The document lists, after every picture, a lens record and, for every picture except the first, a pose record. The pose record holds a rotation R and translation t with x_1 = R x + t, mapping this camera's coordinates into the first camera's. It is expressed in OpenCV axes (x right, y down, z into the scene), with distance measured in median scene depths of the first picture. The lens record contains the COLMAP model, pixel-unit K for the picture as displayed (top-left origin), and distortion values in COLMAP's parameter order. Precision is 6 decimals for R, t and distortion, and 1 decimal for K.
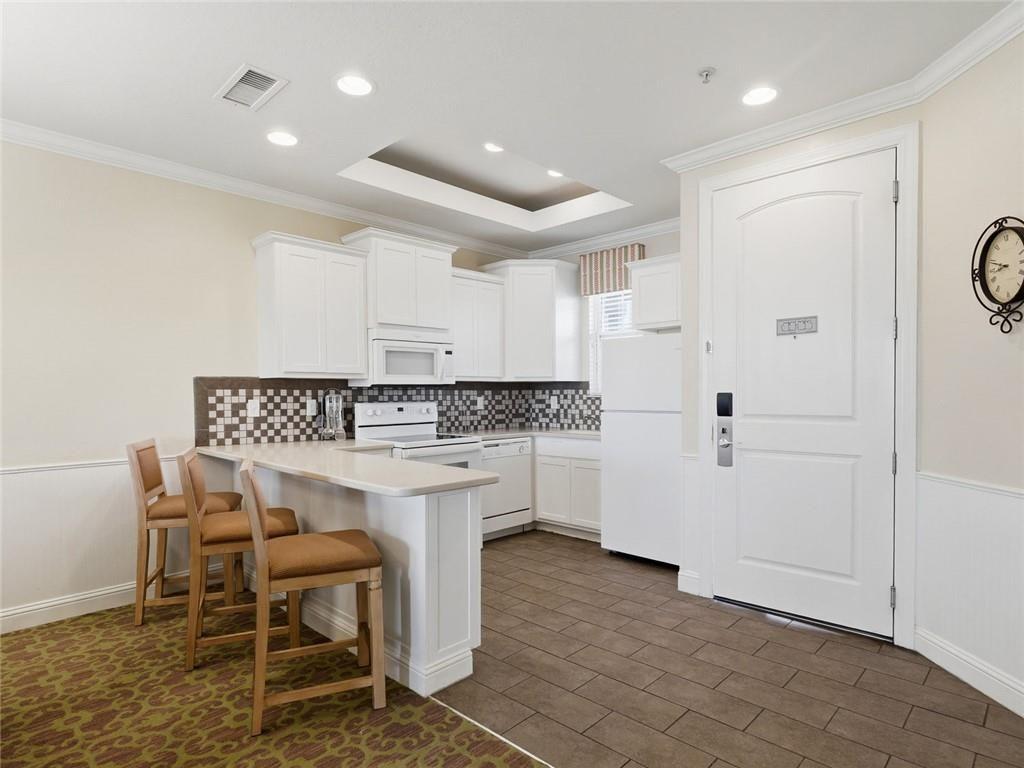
lens RADIAL K [[586.6, 0, 509.3], [0, 586.6, 401.4], [0, 0, 1]] dist [0.002344, 0.002678]
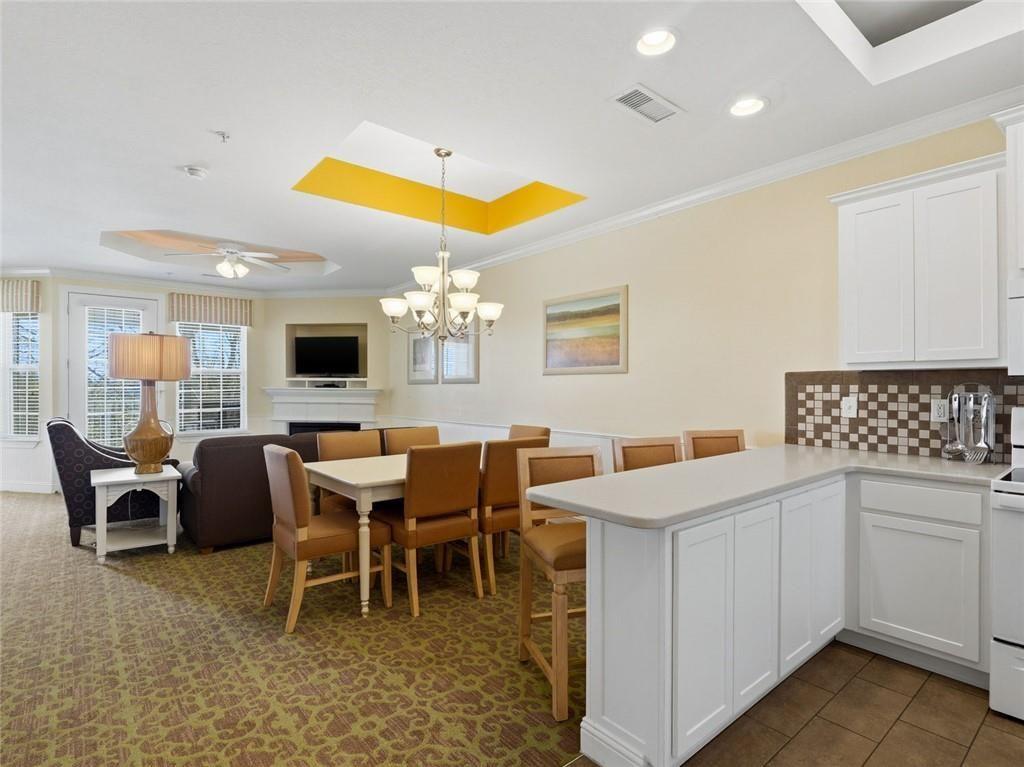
lens RADIAL K [[526.4, 0, 503.4], [0, 526.4, 389.5], [0, 0, 1]] dist [-0.006035, 0.001397]
pose [[-0.129822, 0.008386, -0.991502, 0.379518], [-0.015208, 0.999830, 0.010447, -0.014356], [0.991421, 0.016435, -0.129672, 0.603768]]
